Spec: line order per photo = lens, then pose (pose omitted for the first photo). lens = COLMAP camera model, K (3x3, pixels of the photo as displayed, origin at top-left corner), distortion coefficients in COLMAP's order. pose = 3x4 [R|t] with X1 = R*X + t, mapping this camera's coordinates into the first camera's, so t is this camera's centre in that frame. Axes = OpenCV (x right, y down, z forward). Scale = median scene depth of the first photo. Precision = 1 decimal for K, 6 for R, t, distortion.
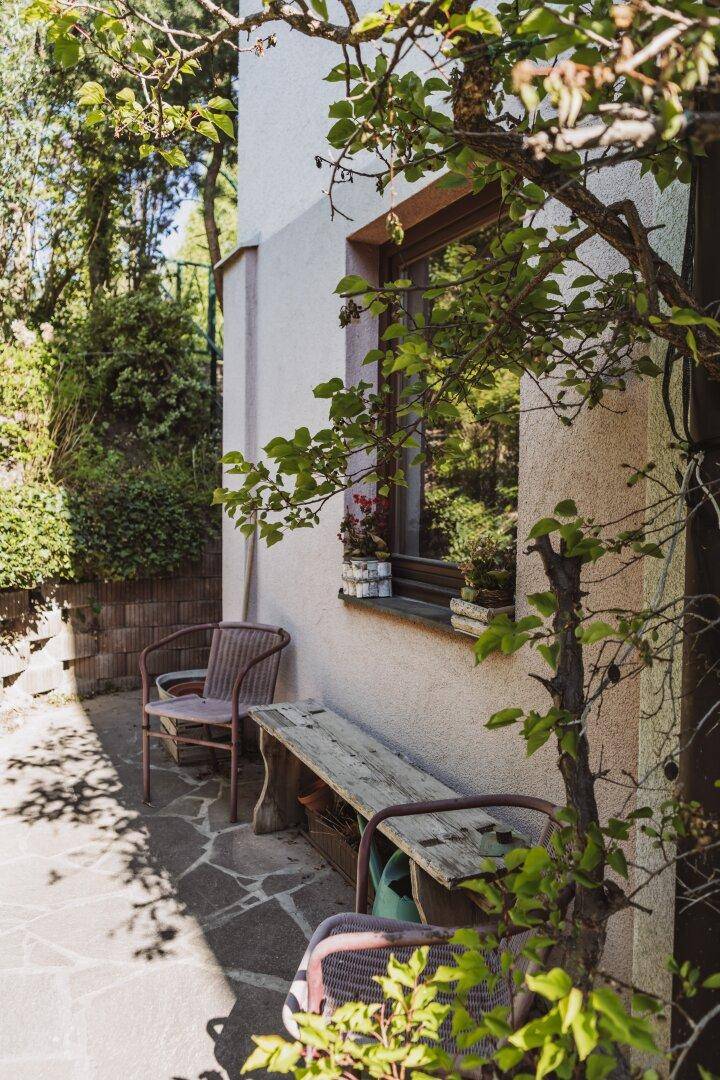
lens RADIAL K [[888.1, 0, 360.0], [0, 888.1, 540.0], [0, 0, 1]] dist [-0.030608, -0.003180]
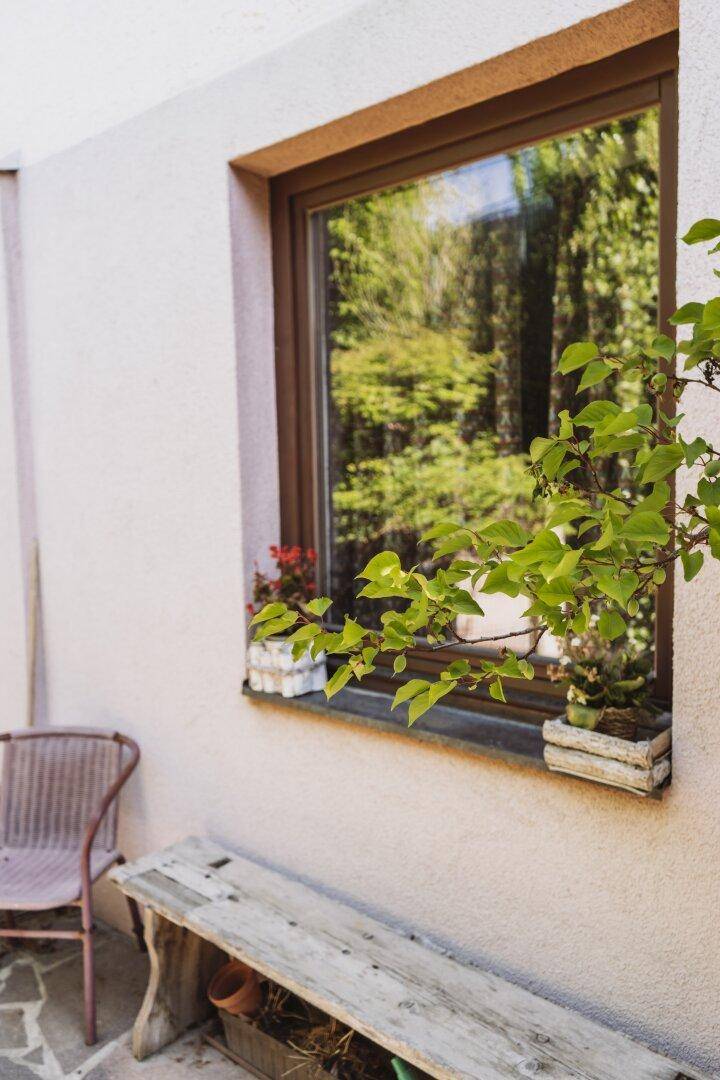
lens RADIAL K [[888.1, 0, 360.0], [0, 888.1, 540.0], [0, 0, 1]] dist [-0.030608, -0.003180]
pose [[0.914664, -0.056793, 0.400205, -0.211403], [0.046098, 0.998277, 0.036311, -0.075266], [-0.401578, -0.014764, 0.915706, 0.344232]]
